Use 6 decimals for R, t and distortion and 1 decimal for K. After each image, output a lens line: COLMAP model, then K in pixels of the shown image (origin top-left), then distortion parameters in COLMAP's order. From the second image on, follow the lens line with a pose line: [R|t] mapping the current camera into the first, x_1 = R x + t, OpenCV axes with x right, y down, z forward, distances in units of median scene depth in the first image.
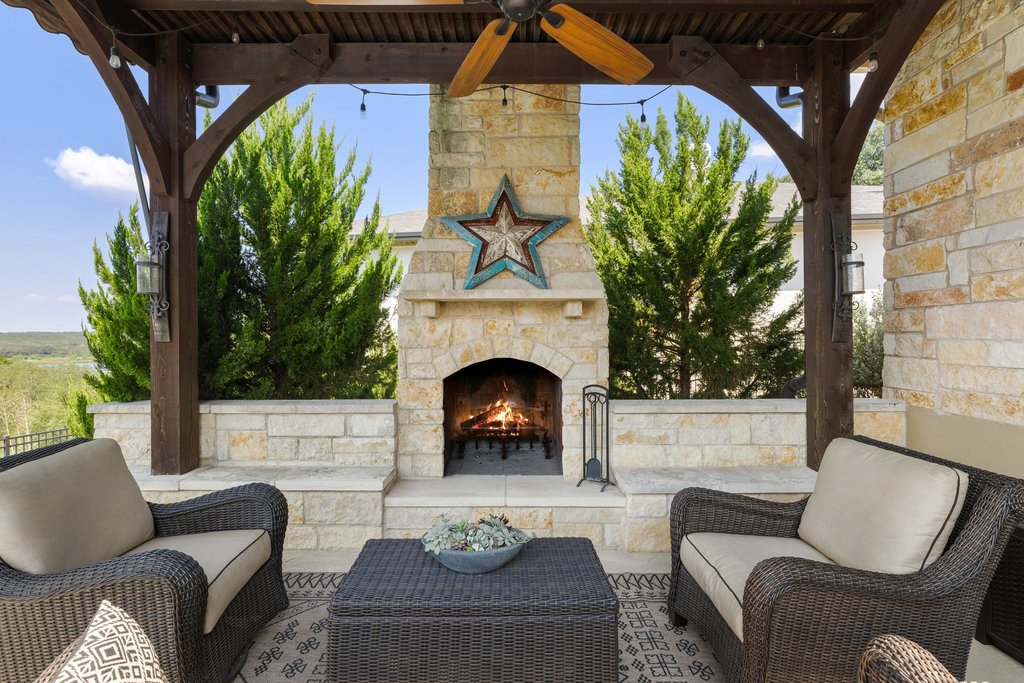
lens RADIAL K [[502.8, 0, 509.8], [0, 502.8, 339.0], [0, 0, 1]] dist [0.000296, 0.000013]
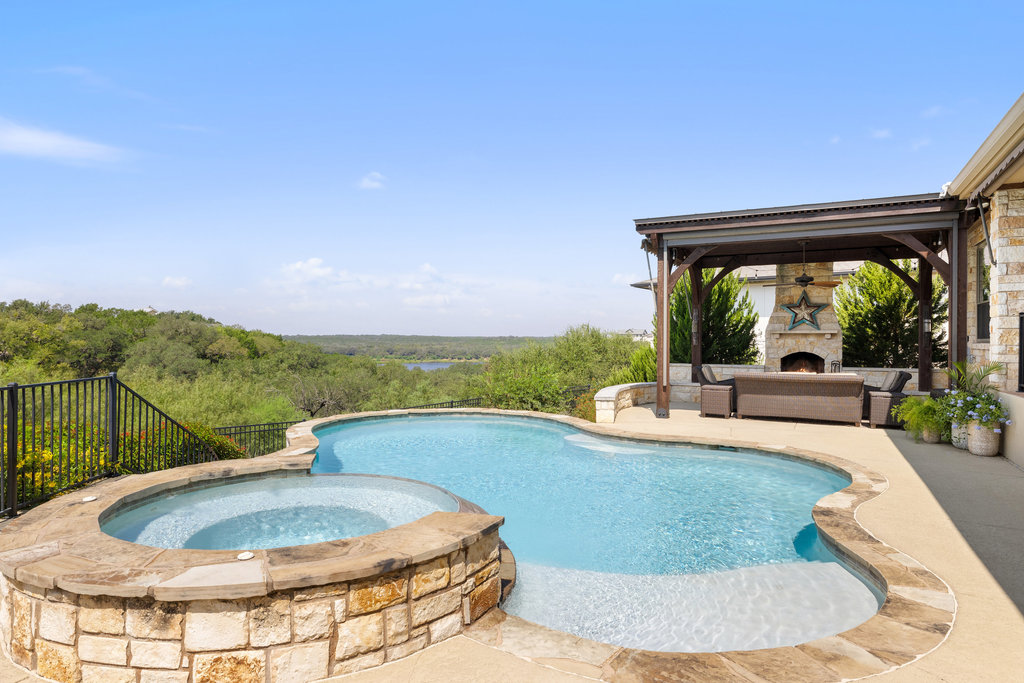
lens RADIAL K [[596.0, 0, 511.6], [0, 596.0, 339.4], [0, 0, 1]] dist [0.002283, 0.000705]
pose [[0.879848, 0.007991, -0.475189, 0.149352], [-0.013667, 0.999871, -0.008491, 0.017243], [0.475060, 0.013965, 0.879843, -2.958319]]
